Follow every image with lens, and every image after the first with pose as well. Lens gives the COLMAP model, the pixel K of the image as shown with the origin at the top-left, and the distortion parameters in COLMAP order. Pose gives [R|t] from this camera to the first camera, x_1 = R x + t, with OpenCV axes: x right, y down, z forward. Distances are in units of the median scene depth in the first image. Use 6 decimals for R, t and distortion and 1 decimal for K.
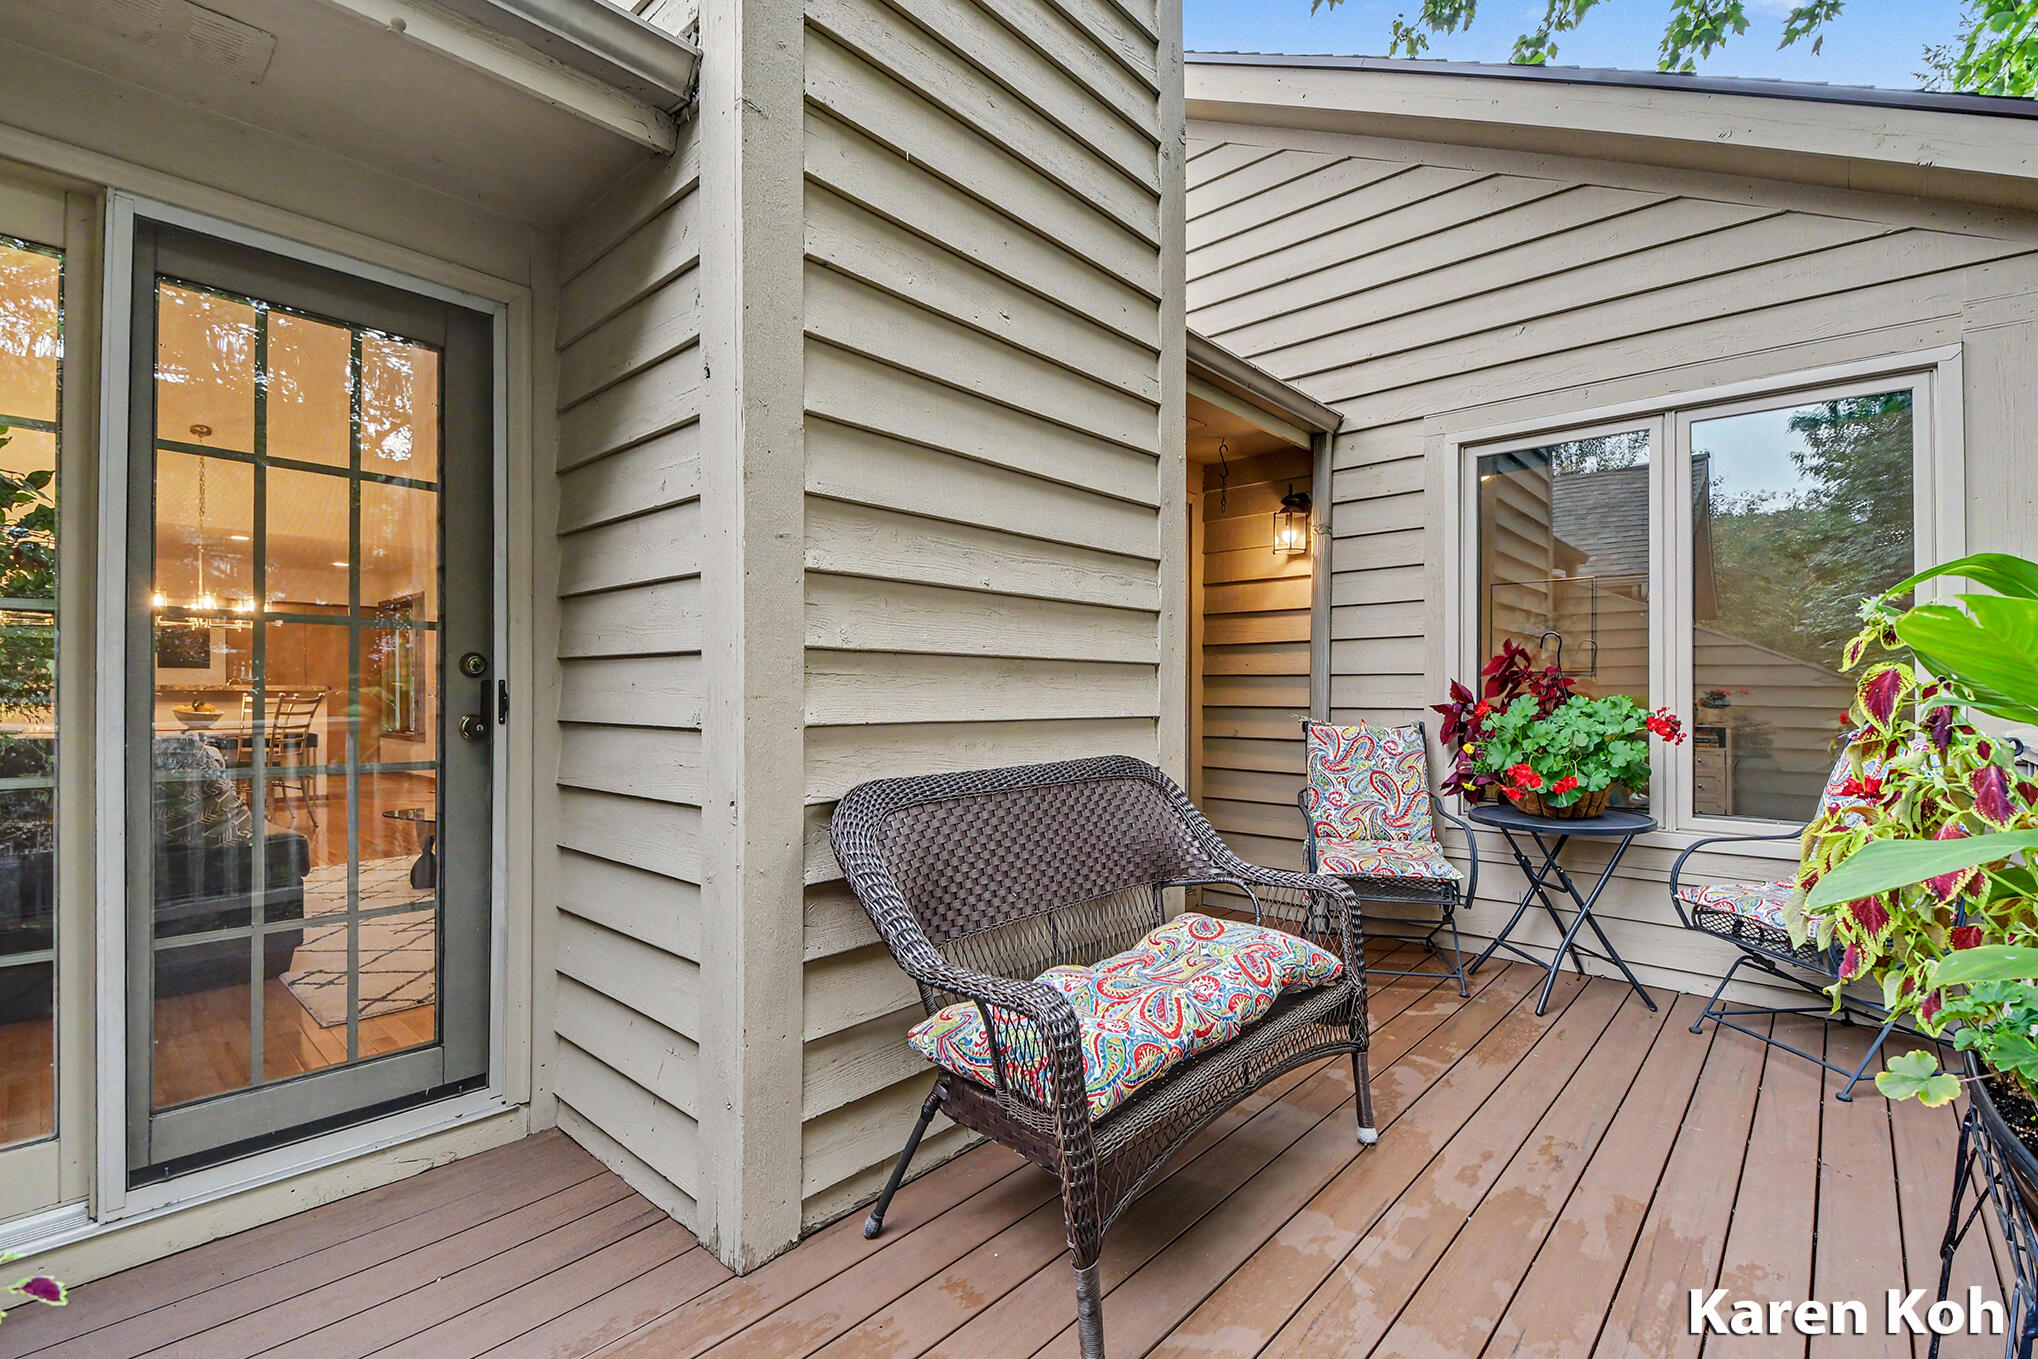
lens RADIAL K [[903.1, 0, 1025.4], [0, 903.1, 685.2], [0, 0, 1]] dist [0.001567, -0.000331]
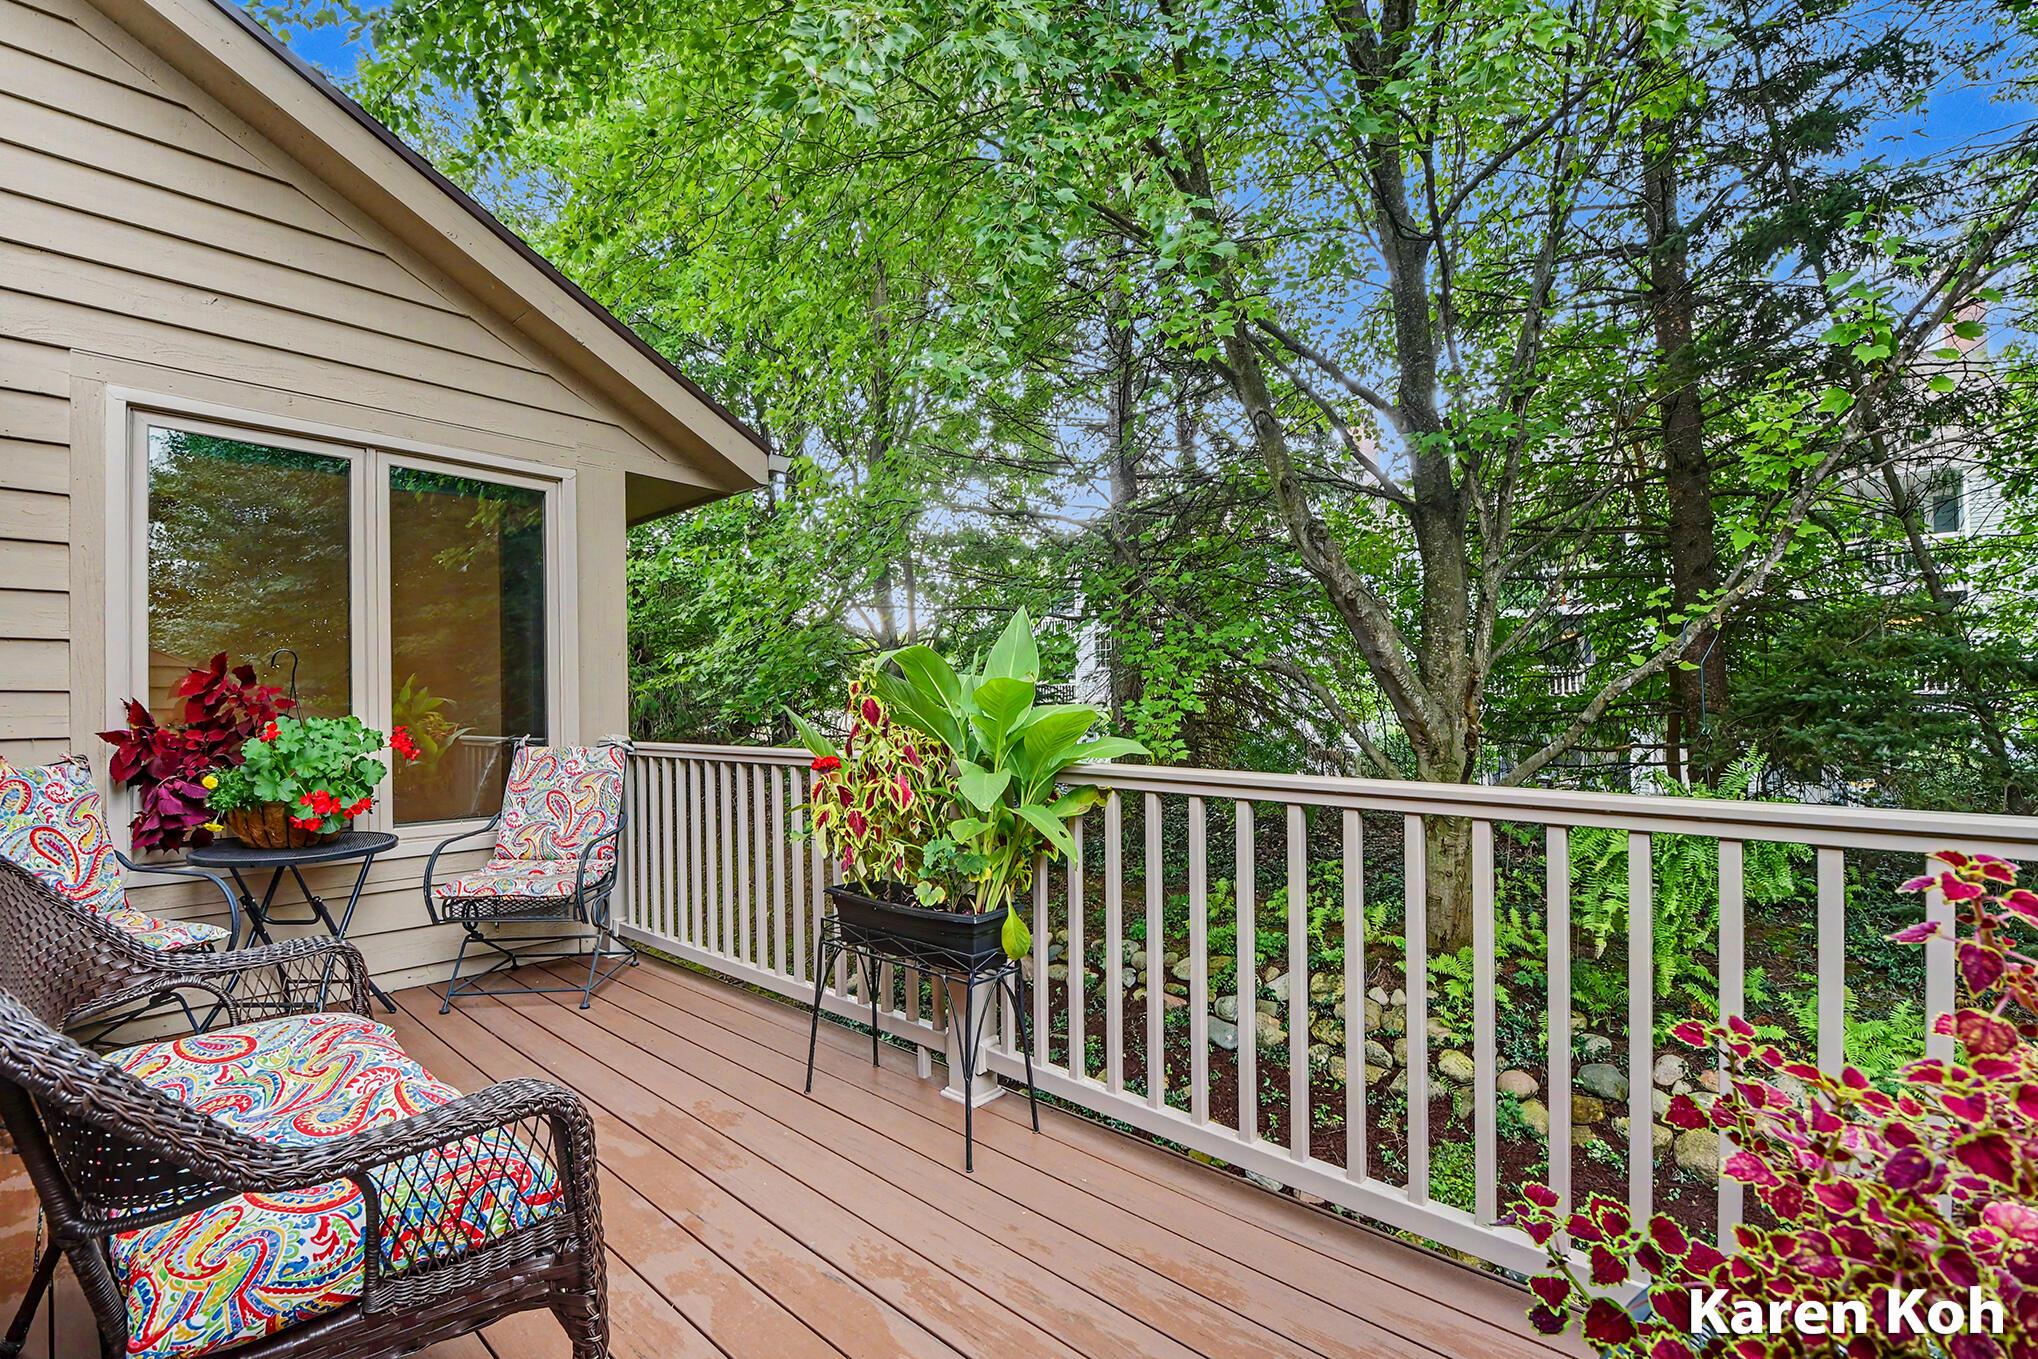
lens RADIAL K [[903.1, 0, 1025.4], [0, 903.1, 685.2], [0, 0, 1]] dist [0.001567, -0.000331]
pose [[0.005836, 0.024236, 0.999689, -0.371784], [0.002133, 0.999704, -0.024249, 0.002441], [-0.999981, 0.002274, 0.005783, 0.254986]]
